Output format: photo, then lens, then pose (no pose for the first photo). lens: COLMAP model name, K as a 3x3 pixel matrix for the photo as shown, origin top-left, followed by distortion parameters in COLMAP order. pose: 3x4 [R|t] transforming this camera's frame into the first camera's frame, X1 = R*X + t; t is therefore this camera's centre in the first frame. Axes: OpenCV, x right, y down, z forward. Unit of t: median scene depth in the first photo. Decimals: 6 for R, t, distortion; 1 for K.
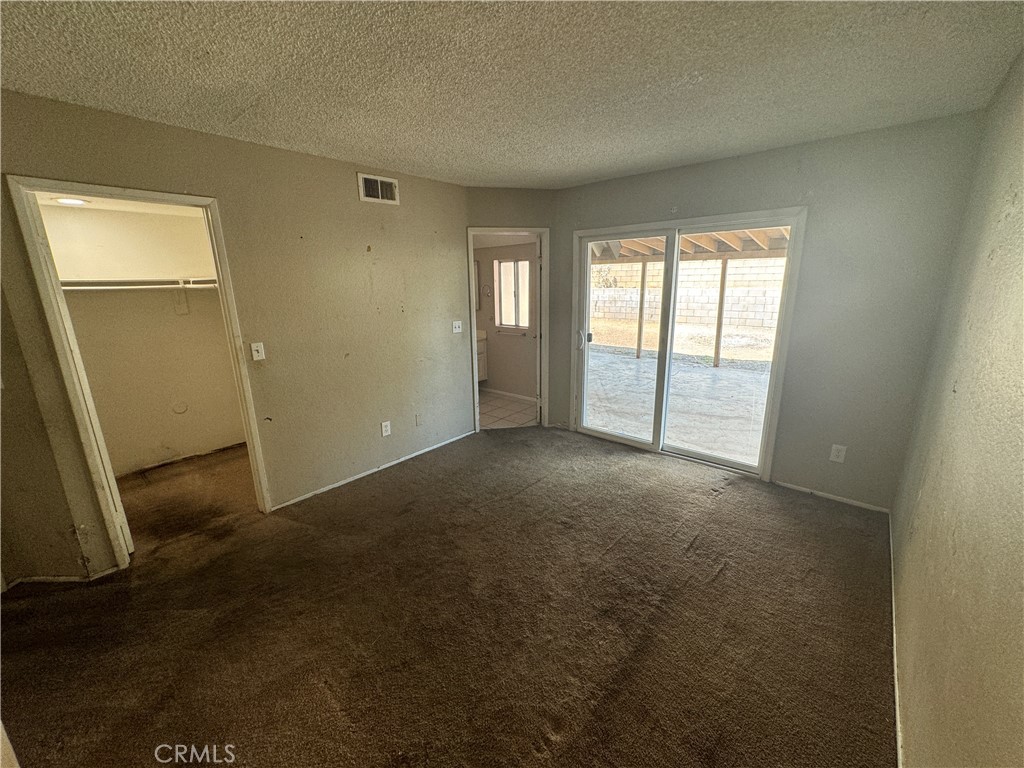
lens RADIAL K [[409.9, 0, 512.7], [0, 409.9, 381.2], [0, 0, 1]] dist [-0.003306, 0.000931]
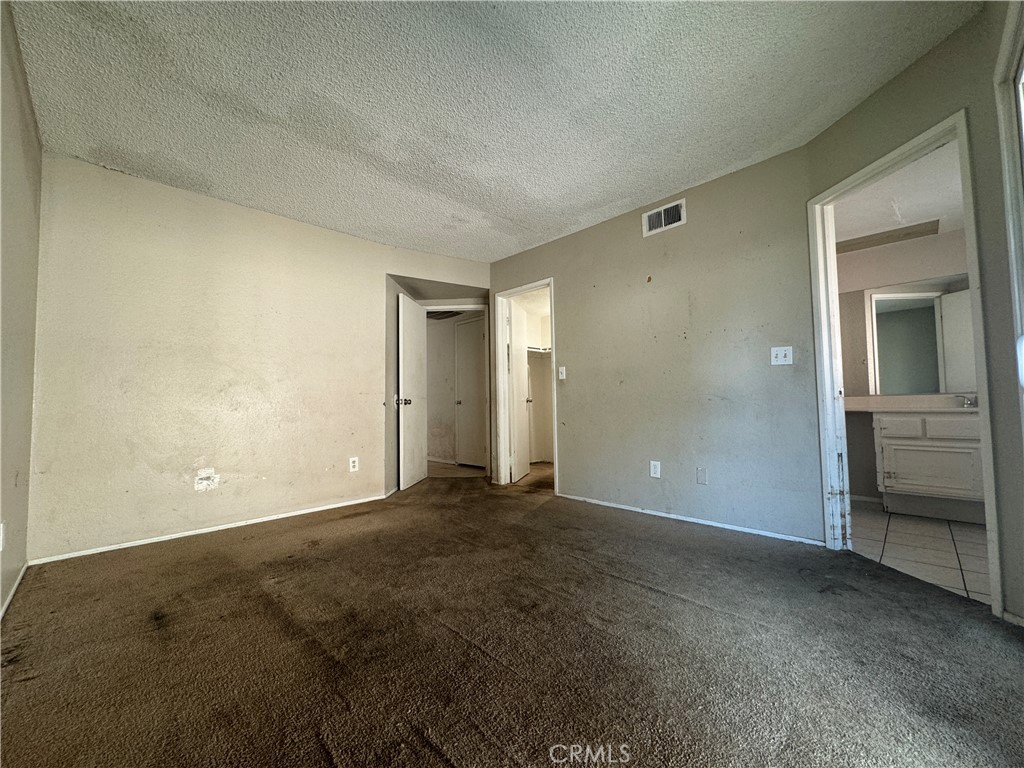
lens RADIAL K [[409.9, 0, 513.5], [0, 409.9, 384.3], [0, 0, 1]] dist [-0.003306, 0.000931]
pose [[-0.067701, -0.026571, -0.997352, 0.631873], [-0.219082, 0.975643, -0.011121, 0.013297], [0.973355, 0.217748, -0.071873, 0.753353]]
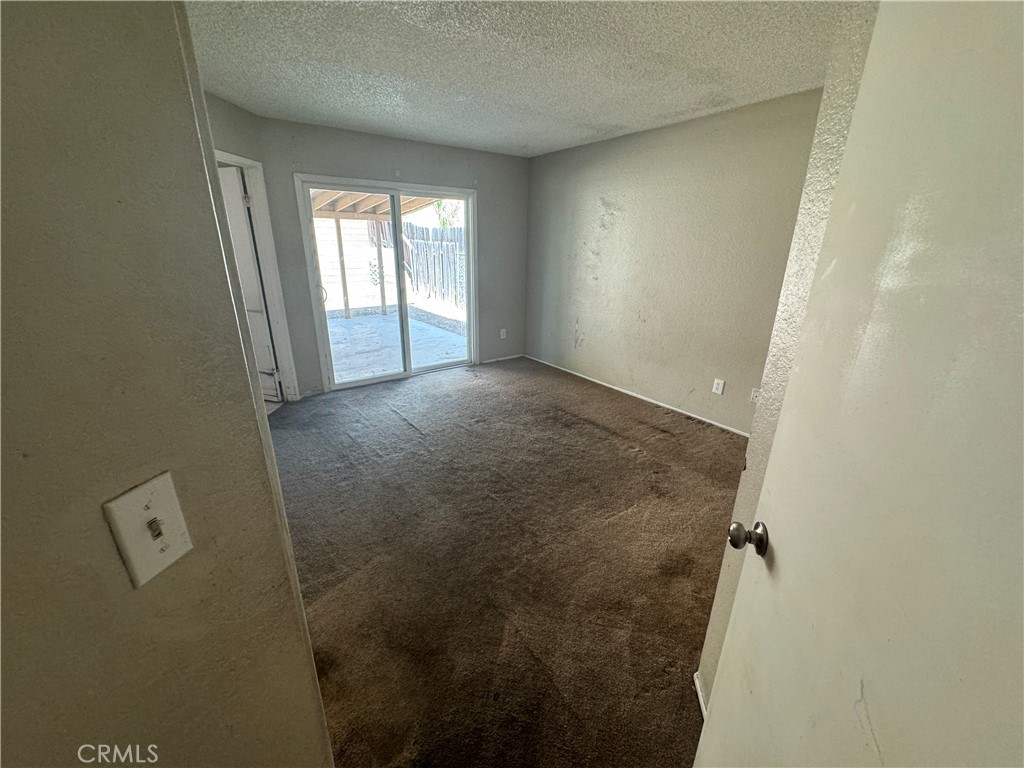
lens RADIAL K [[409.9, 0, 508.9], [0, 409.9, 384.3], [0, 0, 1]] dist [-0.003306, 0.000931]
pose [[0.230969, -0.305223, 0.923846, -0.825798], [0.215997, 0.941912, 0.257191, -0.066256], [-0.948682, 0.140145, 0.283480, 0.414520]]
